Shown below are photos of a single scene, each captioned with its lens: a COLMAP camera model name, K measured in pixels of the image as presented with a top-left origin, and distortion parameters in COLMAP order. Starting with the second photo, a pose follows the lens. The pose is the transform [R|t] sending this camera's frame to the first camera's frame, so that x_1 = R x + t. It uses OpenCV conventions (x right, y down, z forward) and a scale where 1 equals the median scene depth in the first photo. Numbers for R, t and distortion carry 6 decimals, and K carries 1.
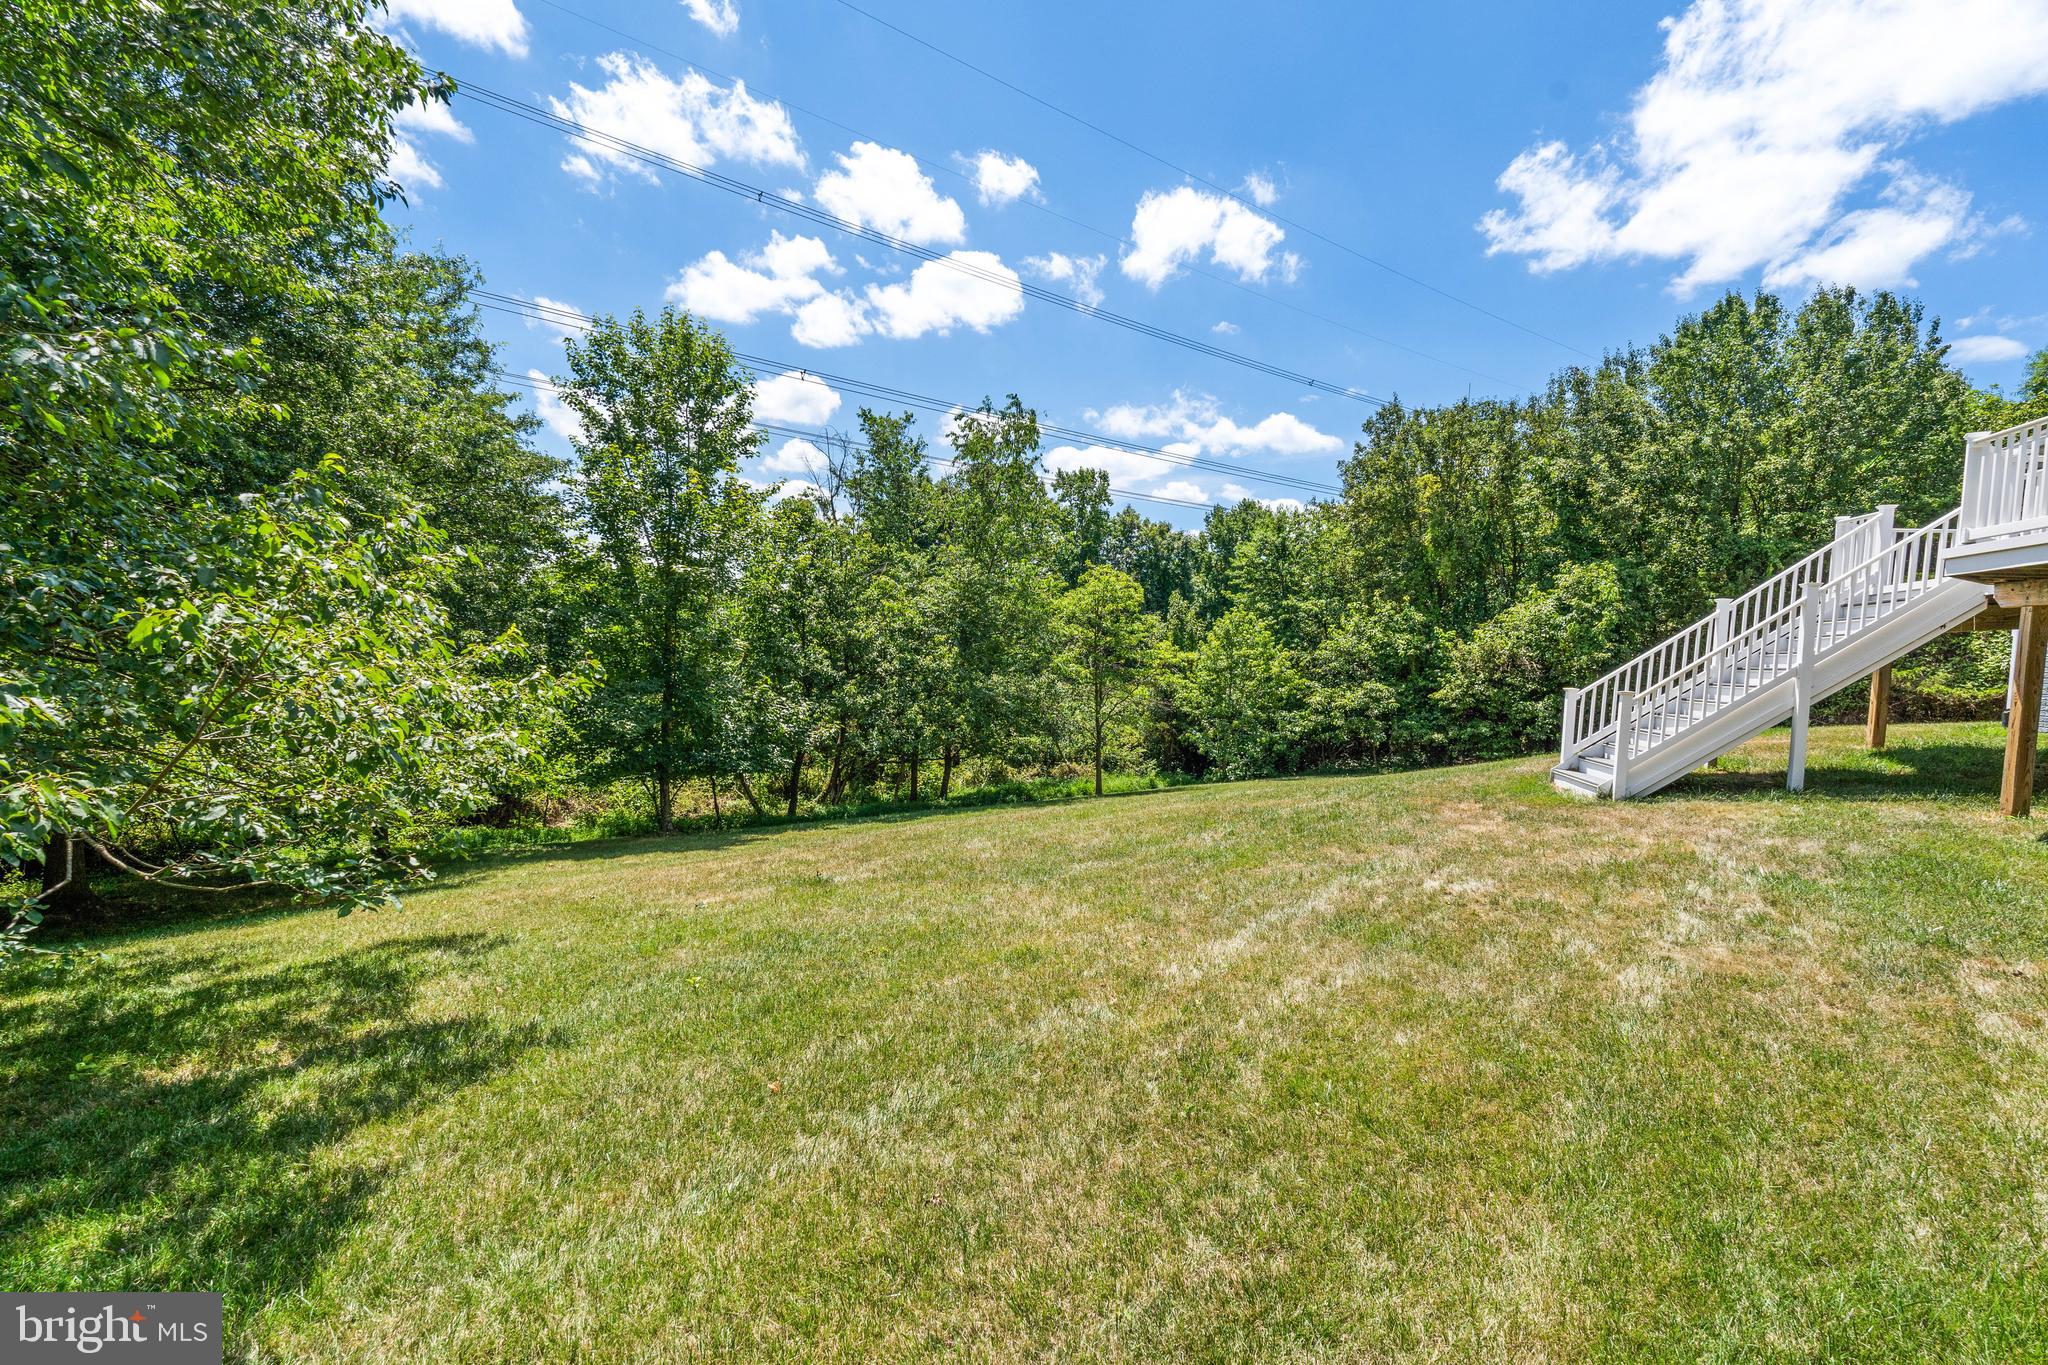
lens RADIAL K [[915.7, 0, 997.6], [0, 915.7, 678.5], [0, 0, 1]] dist [-0.005167, -0.000142]
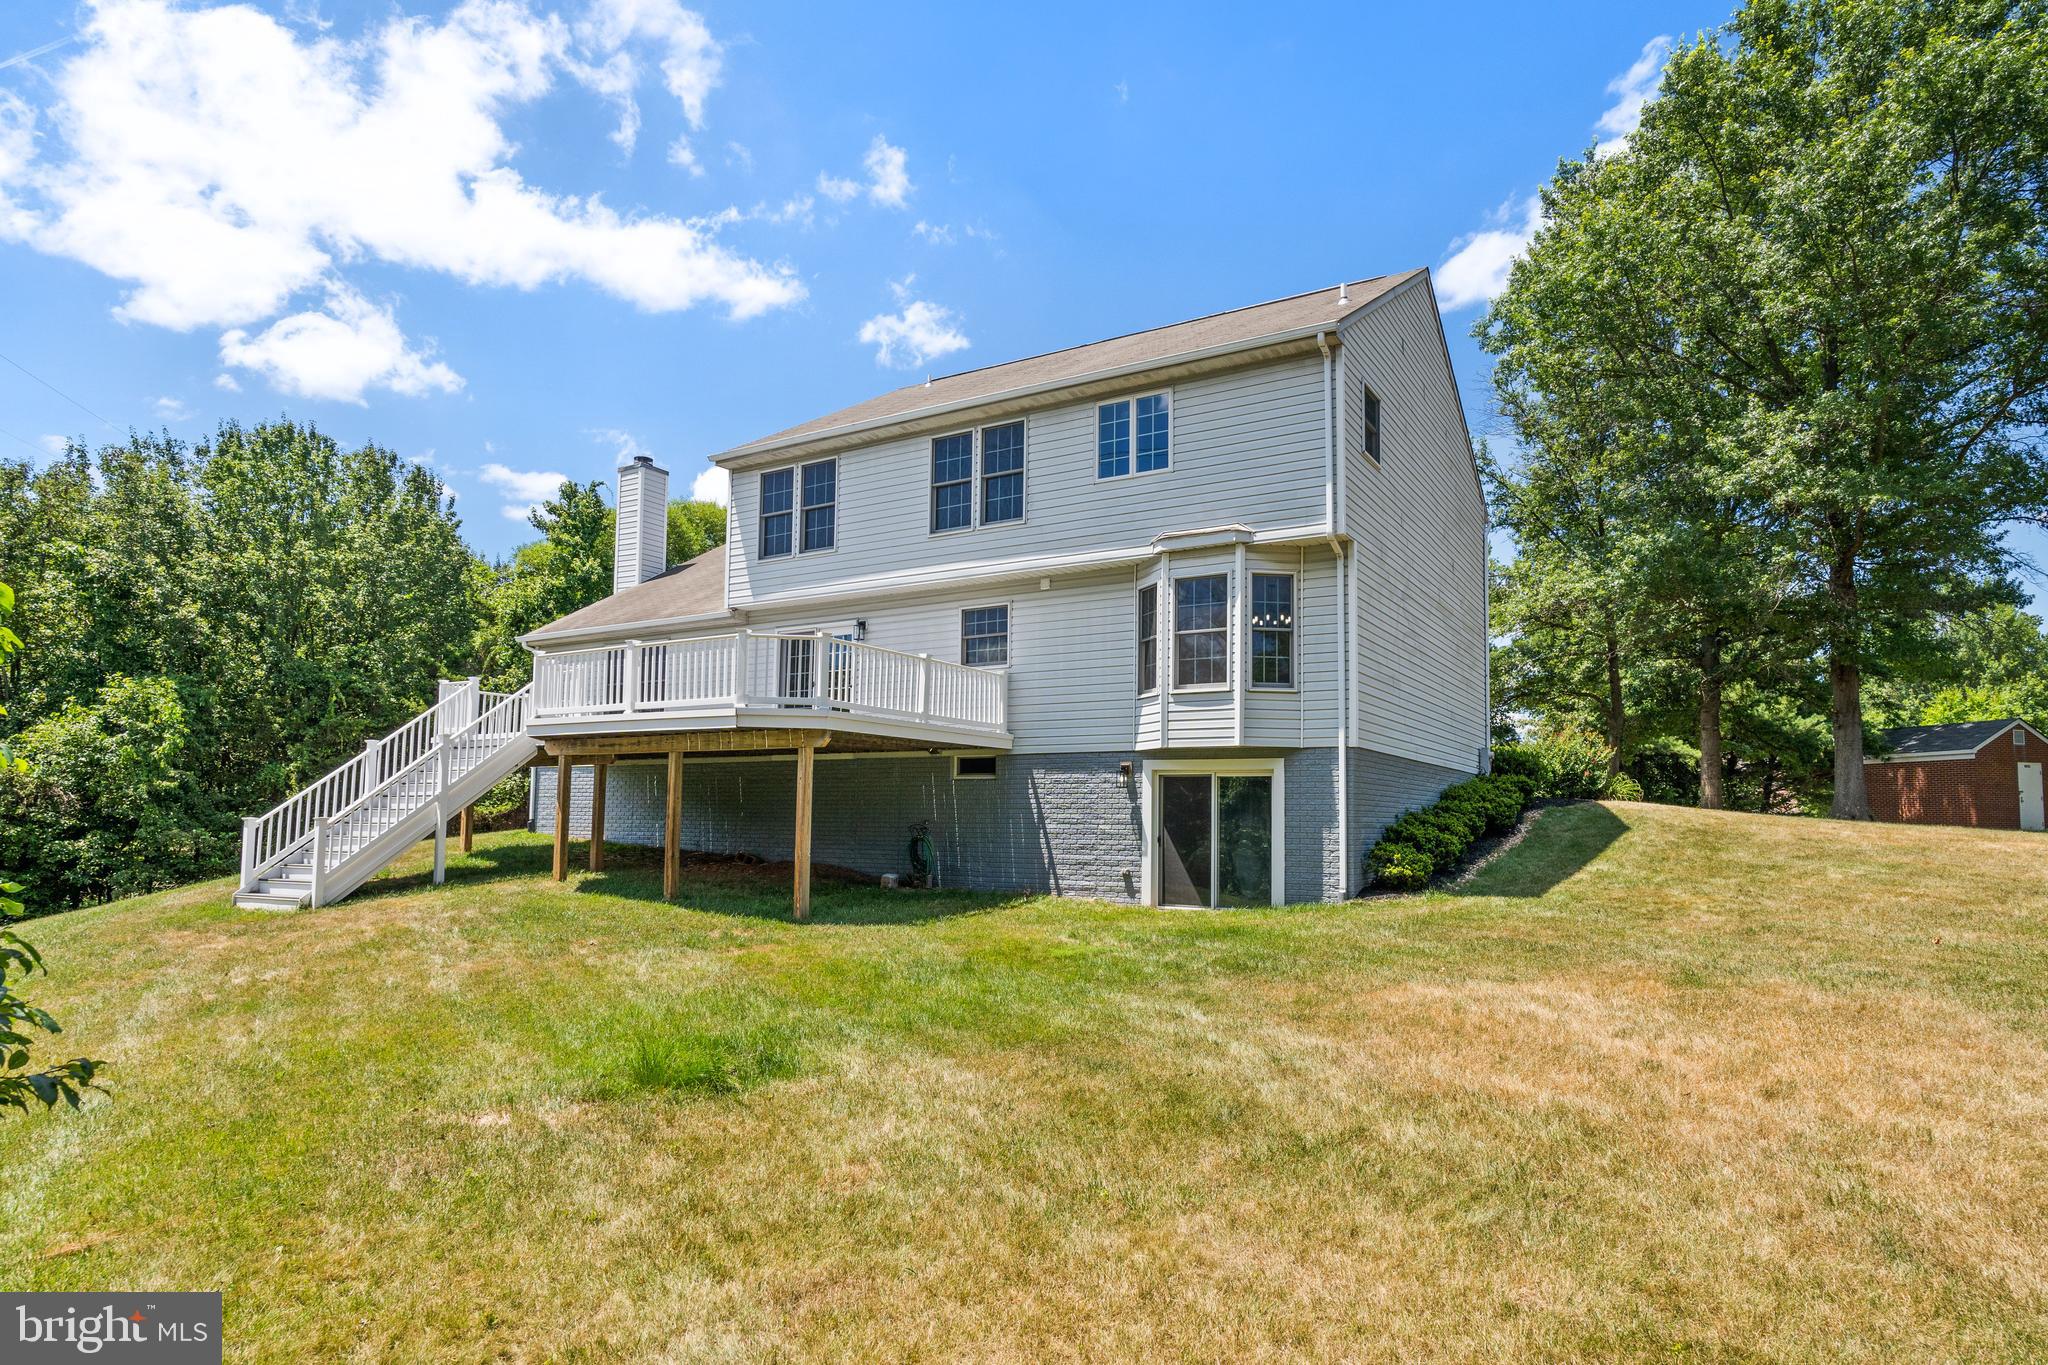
lens RADIAL K [[1099.8, 0, 1064.5], [0, 1099.8, 761.3], [0, 0, 1]] dist [0.011921, 0.000241]
pose [[0.238720, 0.006073, 0.971069, -0.177315], [0.031965, 0.999389, -0.014108, -0.002985], [-0.970562, 0.034409, 0.238380, -0.109075]]
